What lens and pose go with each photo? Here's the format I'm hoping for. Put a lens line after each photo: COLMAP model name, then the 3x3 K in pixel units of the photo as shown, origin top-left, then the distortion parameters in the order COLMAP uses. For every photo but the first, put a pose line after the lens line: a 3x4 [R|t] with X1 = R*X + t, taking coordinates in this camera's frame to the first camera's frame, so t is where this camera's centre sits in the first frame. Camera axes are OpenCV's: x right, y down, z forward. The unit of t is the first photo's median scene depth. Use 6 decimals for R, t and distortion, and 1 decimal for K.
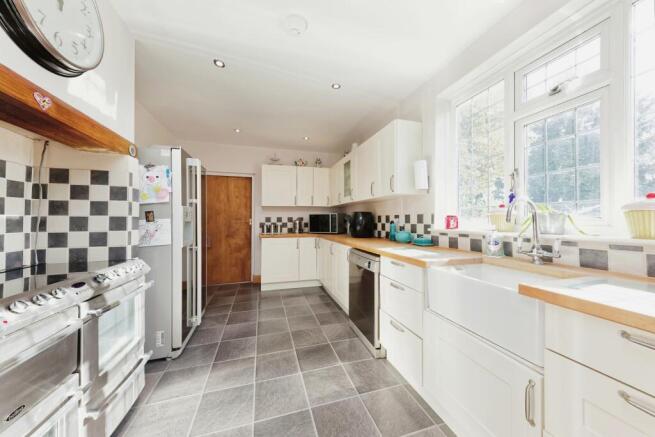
lens RADIAL K [[227.2, 0, 327.5], [0, 227.2, 218.5], [0, 0, 1]] dist [0.000751, -0.000003]
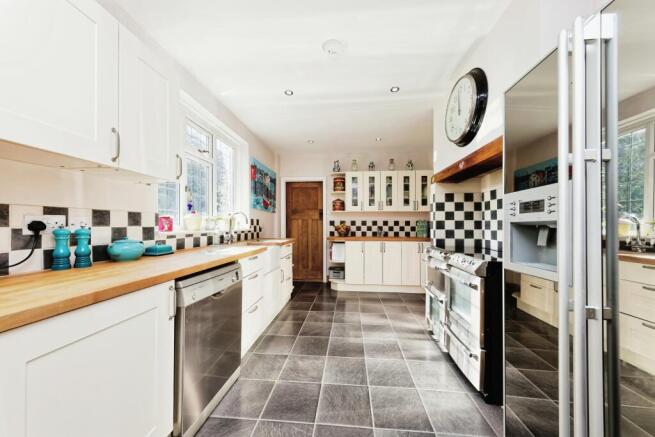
lens RADIAL K [[227.2, 0, 327.5], [0, 227.2, 218.5], [0, 0, 1]] dist [0.000751, -0.000003]
pose [[-0.929059, 0.007685, 0.369851, -0.549447], [-0.005554, 0.999382, -0.034719, 0.029395], [-0.369890, -0.034310, -0.928442, 2.103308]]
